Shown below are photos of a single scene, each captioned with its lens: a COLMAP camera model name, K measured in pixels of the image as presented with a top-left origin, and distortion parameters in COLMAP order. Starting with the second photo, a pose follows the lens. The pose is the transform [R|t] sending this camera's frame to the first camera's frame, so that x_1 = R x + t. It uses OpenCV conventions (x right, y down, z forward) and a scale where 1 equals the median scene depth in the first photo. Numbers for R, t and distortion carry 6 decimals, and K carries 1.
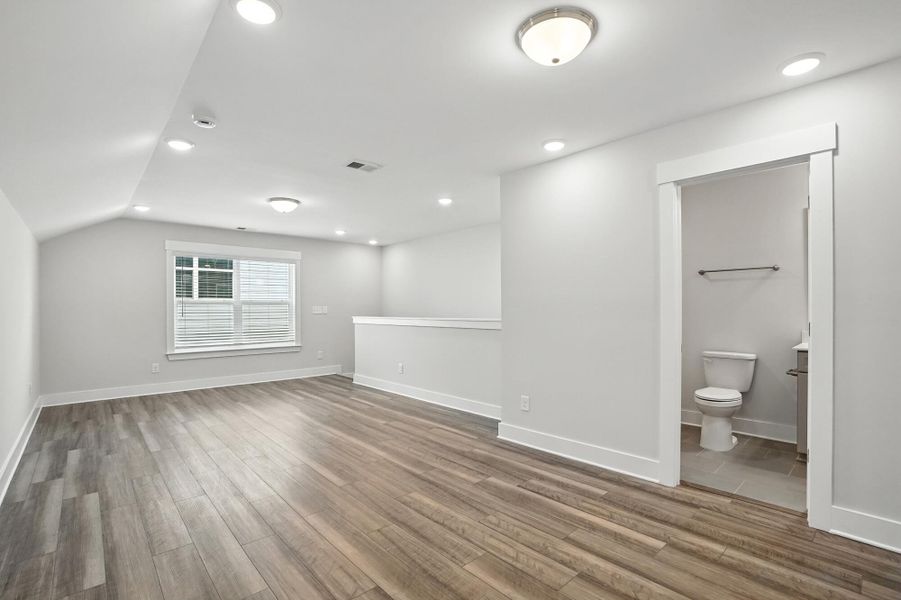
lens RADIAL K [[421.2, 0, 455.8], [0, 421.2, 306.9], [0, 0, 1]] dist [-0.037822, 0.014226]
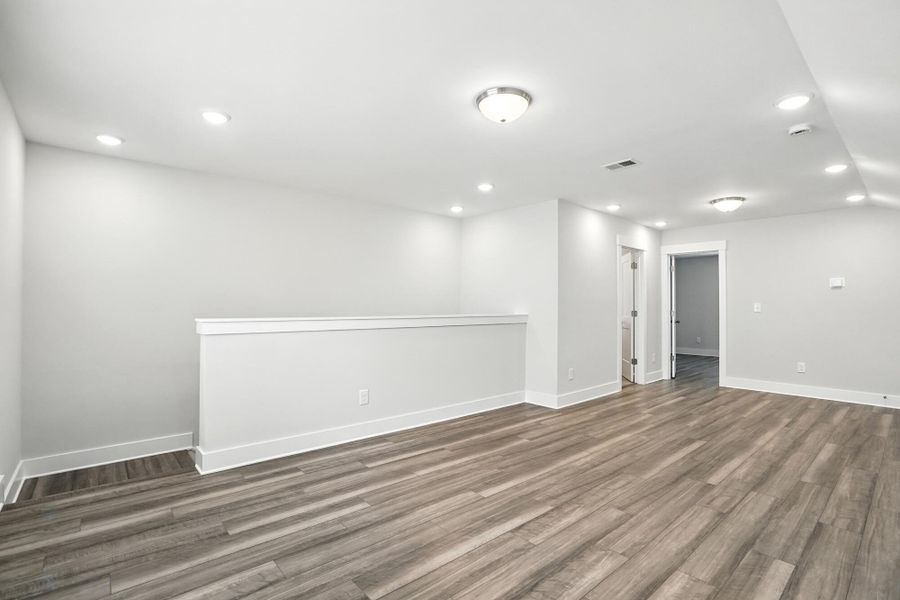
lens RADIAL K [[420.8, 0, 455.9], [0, 420.8, 300.6], [0, 0, 1]] dist [-0.037822, 0.014226]
pose [[0.009552, 0.023061, 0.999688, -1.106495], [-0.008859, 0.999697, -0.022976, 0.021243], [-0.999915, -0.008636, 0.009754, 1.241271]]
